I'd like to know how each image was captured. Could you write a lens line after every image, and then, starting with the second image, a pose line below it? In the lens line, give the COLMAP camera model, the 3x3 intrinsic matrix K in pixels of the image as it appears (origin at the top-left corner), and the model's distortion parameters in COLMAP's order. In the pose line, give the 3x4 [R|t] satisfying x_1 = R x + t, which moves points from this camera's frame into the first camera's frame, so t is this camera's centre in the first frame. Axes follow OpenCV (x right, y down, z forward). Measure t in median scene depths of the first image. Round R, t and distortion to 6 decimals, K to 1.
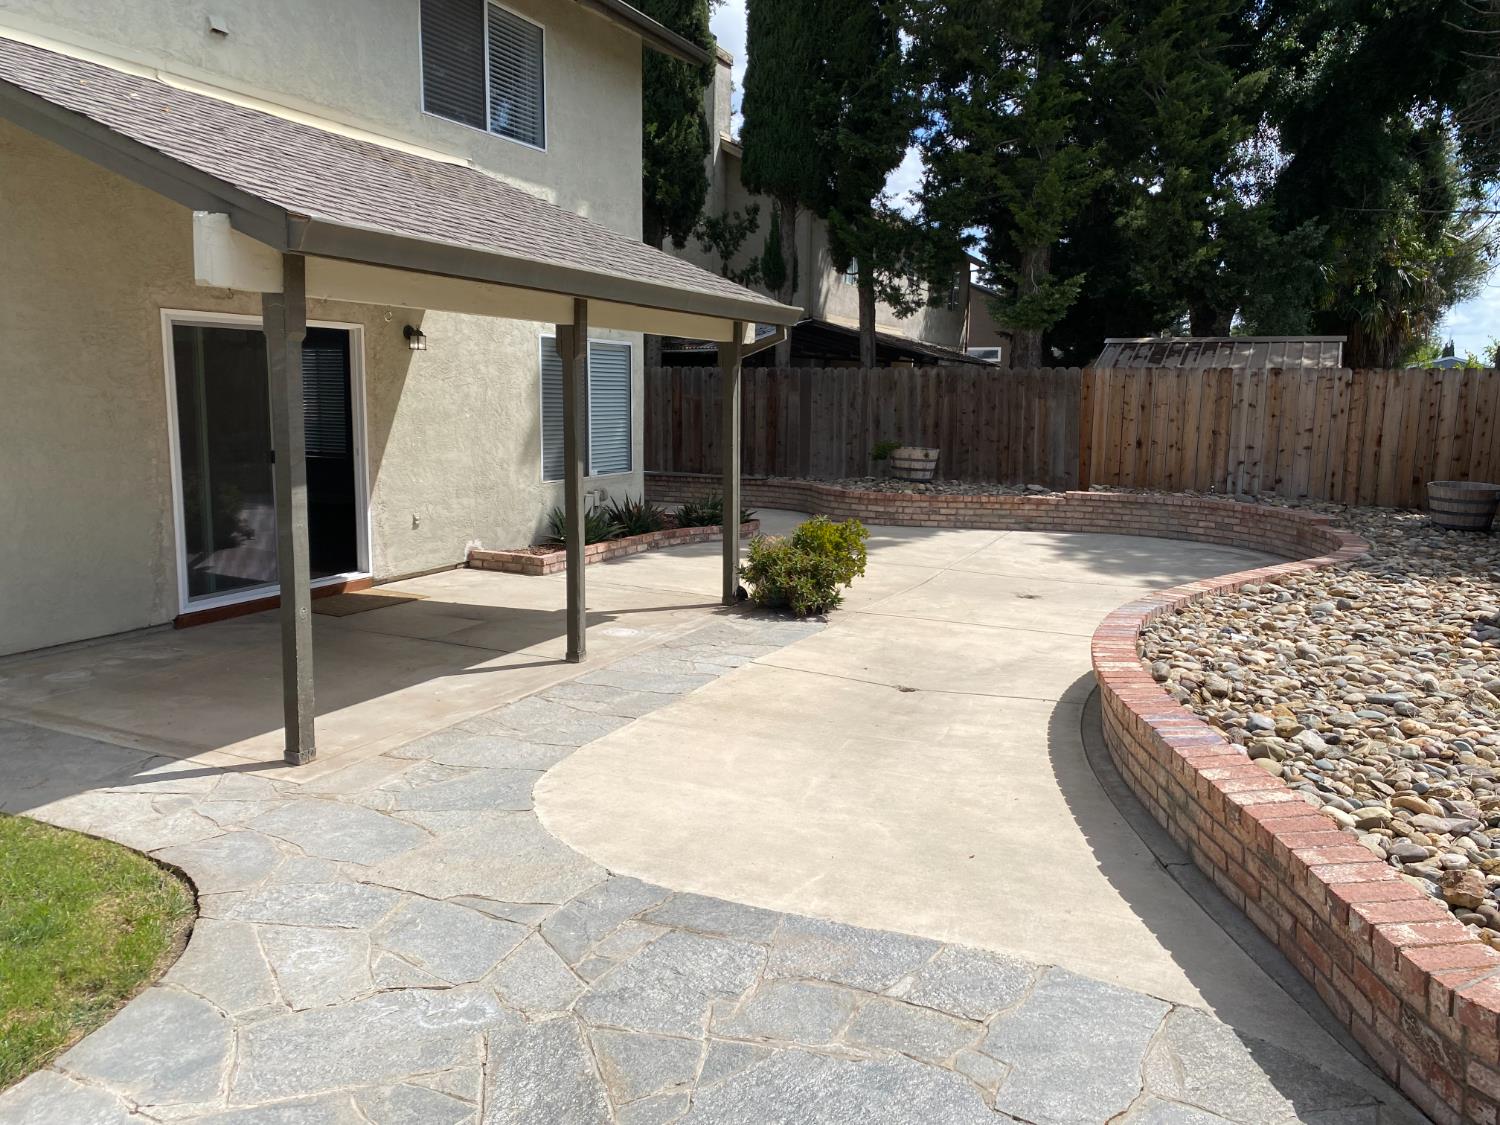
lens RADIAL K [[1148.6, 0, 749.0], [0, 1148.6, 561.9], [0, 0, 1]] dist [0.043541, -0.052447]
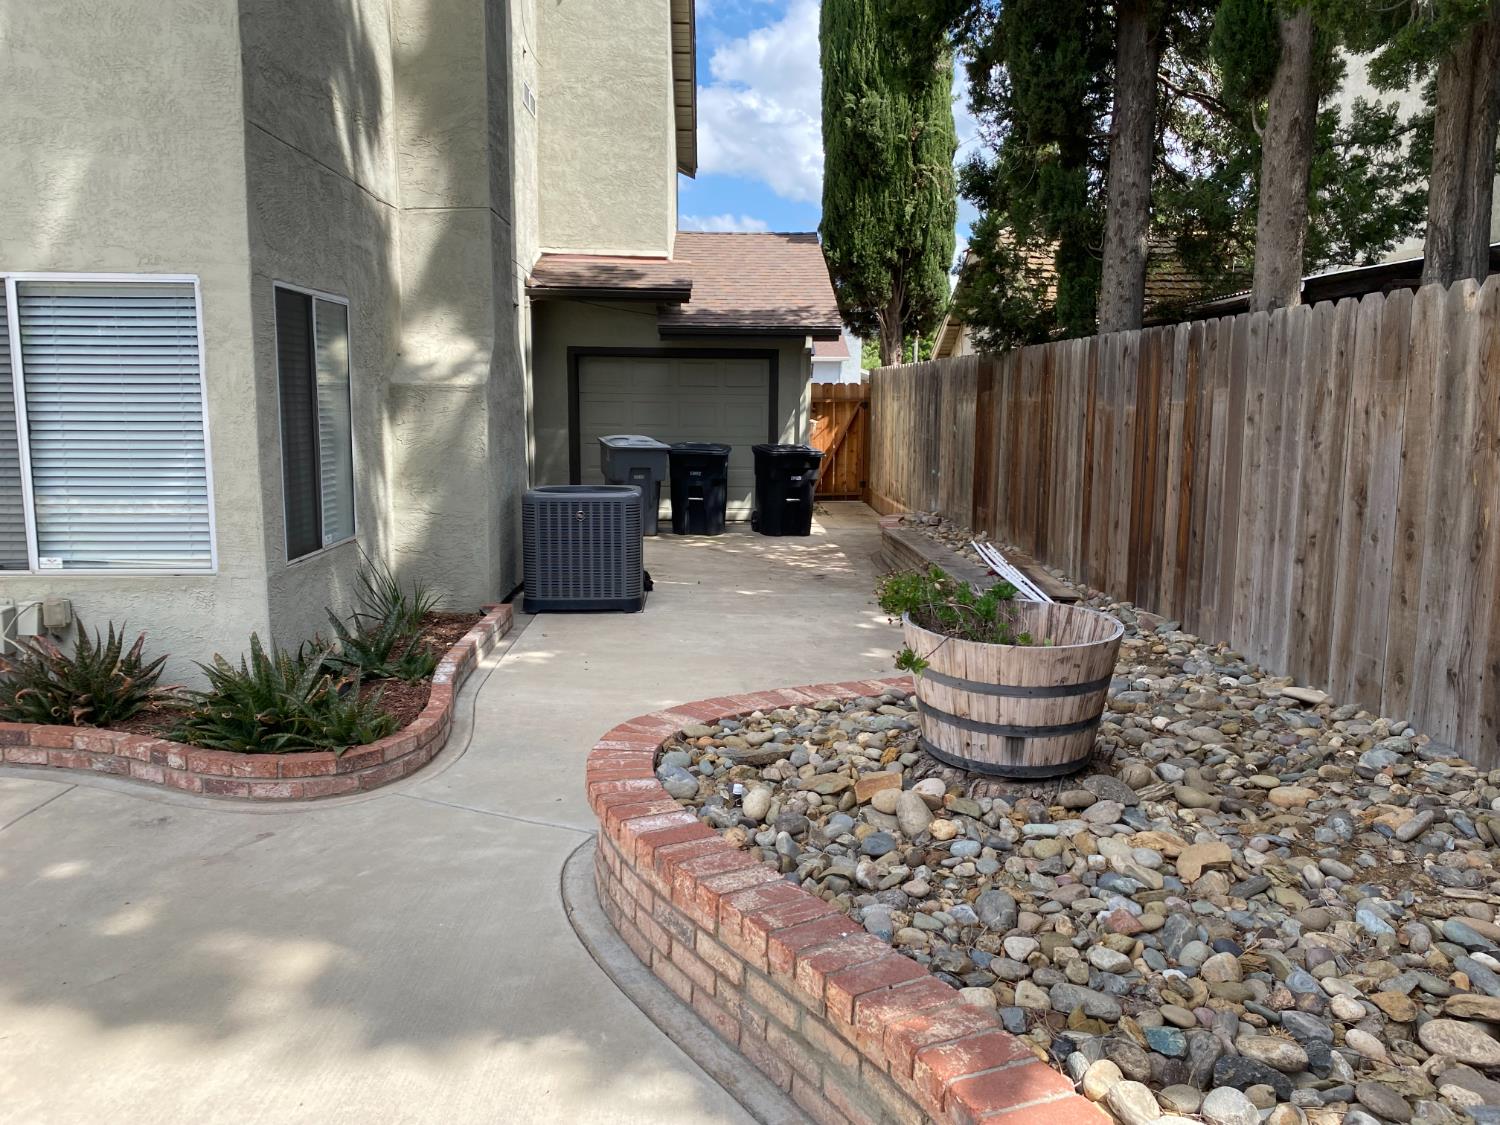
lens RADIAL K [[1148.6, 0, 750.2], [0, 1148.6, 558.5], [0, 0, 1]] dist [0.043541, -0.052447]
pose [[0.453539, 0.117902, -0.883403, 0.288320], [-0.135059, 0.988856, 0.062637, -0.105356], [0.880944, 0.090903, 0.464408, 0.755040]]
